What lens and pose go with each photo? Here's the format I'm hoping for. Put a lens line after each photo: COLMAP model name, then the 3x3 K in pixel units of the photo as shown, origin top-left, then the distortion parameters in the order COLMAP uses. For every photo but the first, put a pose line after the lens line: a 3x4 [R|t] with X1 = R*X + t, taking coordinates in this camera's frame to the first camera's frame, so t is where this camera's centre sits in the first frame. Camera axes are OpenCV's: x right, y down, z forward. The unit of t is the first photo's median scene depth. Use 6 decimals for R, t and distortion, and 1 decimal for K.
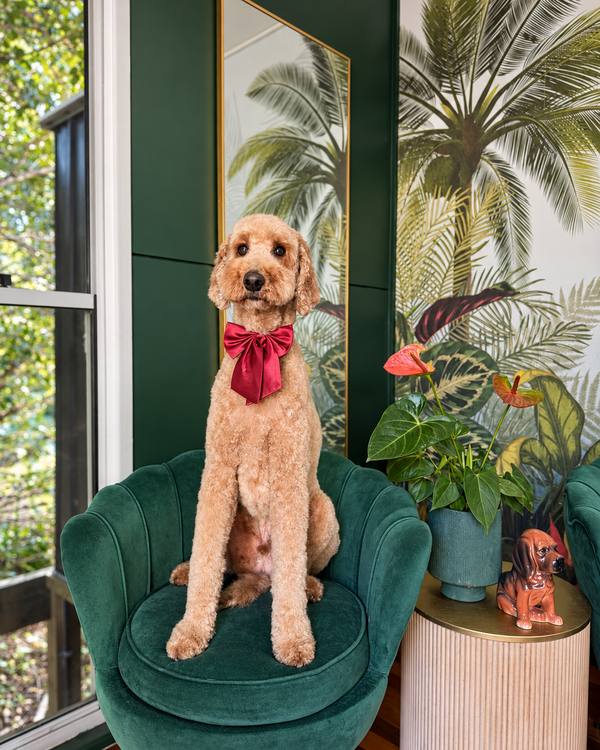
lens RADIAL K [[527.3, 0, 294.0], [0, 527.3, 380.0], [0, 0, 1]] dist [0.007651, -0.046493]
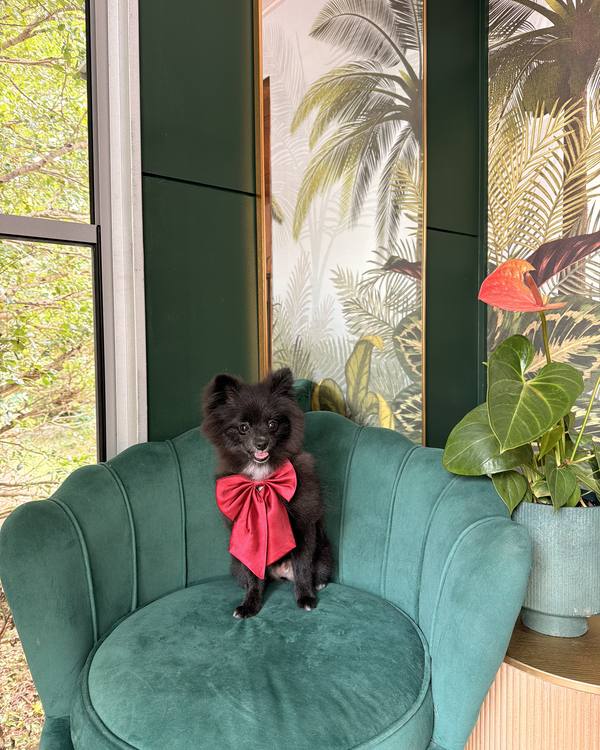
lens RADIAL K [[536.3, 0, 294.5], [0, 536.3, 382.5], [0, 0, 1]] dist [-0.012336, -0.019119]
pose [[0.987082, -0.000131, -0.160217, 0.034430], [0.000492, 0.999997, 0.002216, 0.051026], [0.160216, -0.002267, 0.987079, 0.149350]]
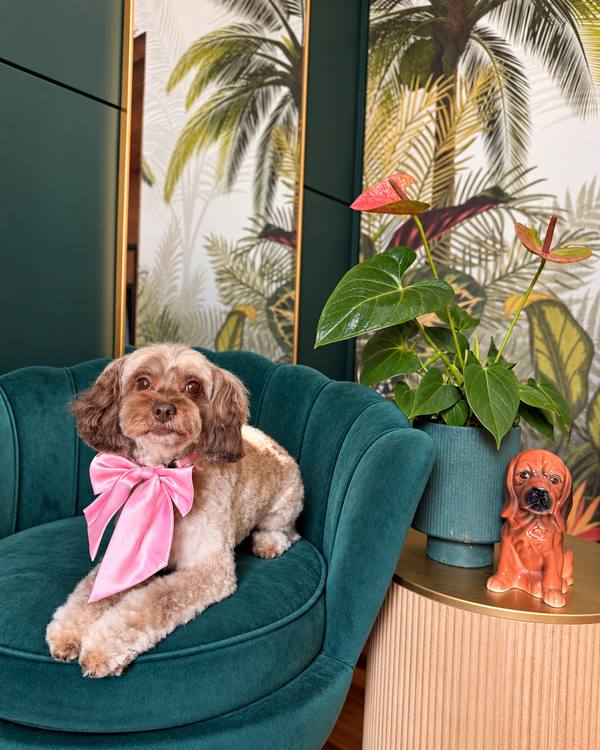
lens RADIAL K [[536.3, 0, 295.1], [0, 536.3, 387.6], [0, 0, 1]] dist [-0.012336, -0.019119]
pose [[0.996360, 0.030159, 0.079735, 0.034808], [-0.029294, 0.999499, -0.011998, 0.124550], [-0.080057, 0.009619, 0.996744, 0.194838]]
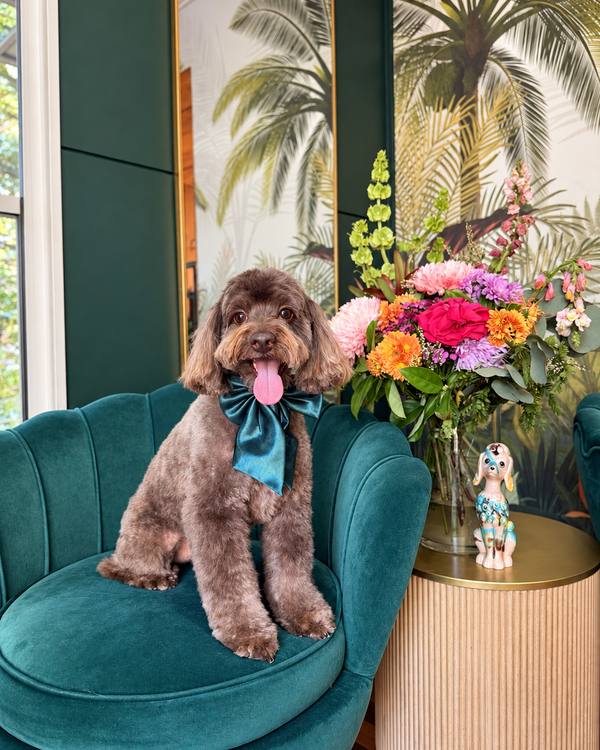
lens RADIAL K [[536.3, 0, 299.5], [0, 536.3, 381.2], [0, 0, 1]] dist [-0.012336, -0.019119]
pose [[0.999328, -0.023034, -0.028499, 0.054959], [0.023106, 0.999731, 0.002211, 0.089434], [0.028440, -0.002868, 0.999591, 0.111462]]
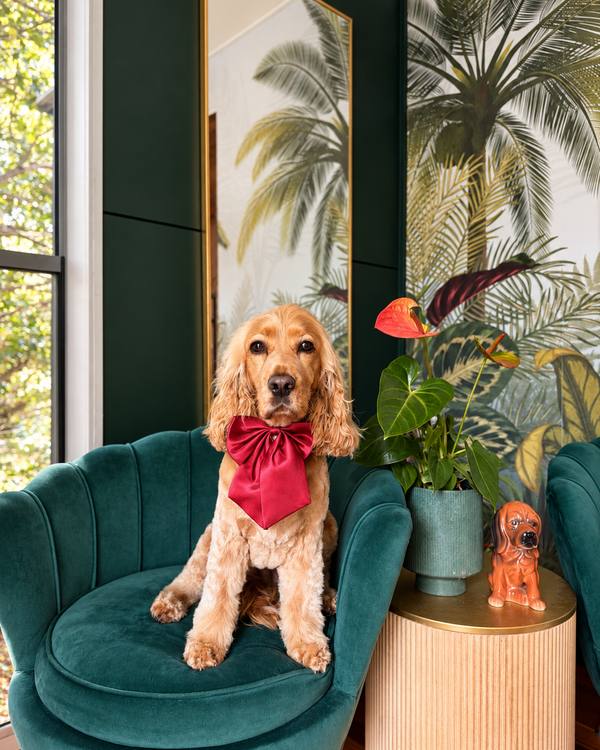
lens RADIAL K [[536.3, 0, 296.9], [0, 536.3, 384.0], [0, 0, 1]] dist [-0.012336, -0.019119]
pose [[0.998390, -0.000715, -0.056715, 0.056521], [-0.000788, 0.999649, -0.026475, 0.056709], [0.056714, 0.026477, 0.998039, 0.059433]]
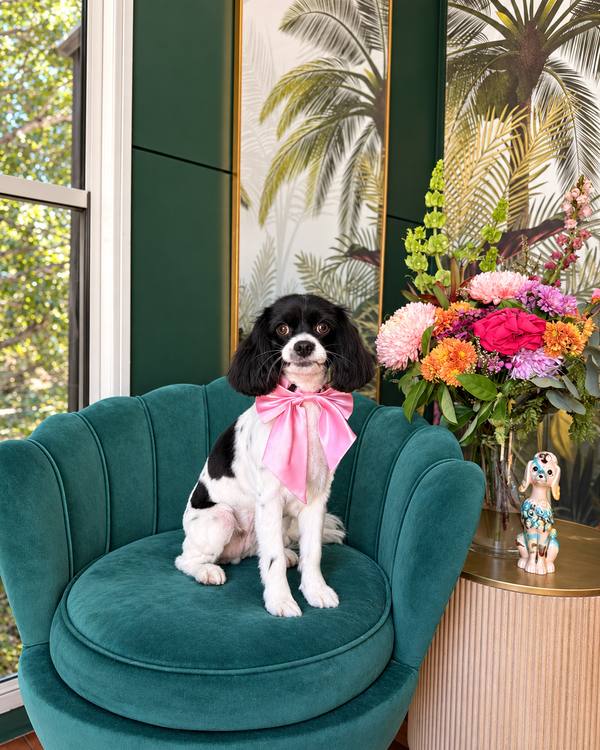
lens RADIAL K [[536.3, 0, 297.2], [0, 536.3, 383.4], [0, 0, 1]] dist [-0.012336, -0.019119]
pose [[0.997340, 0.026222, -0.068005, 0.022501], [-0.025654, 0.999628, 0.009213, 0.088604], [0.068222, -0.007444, 0.997642, 0.091721]]
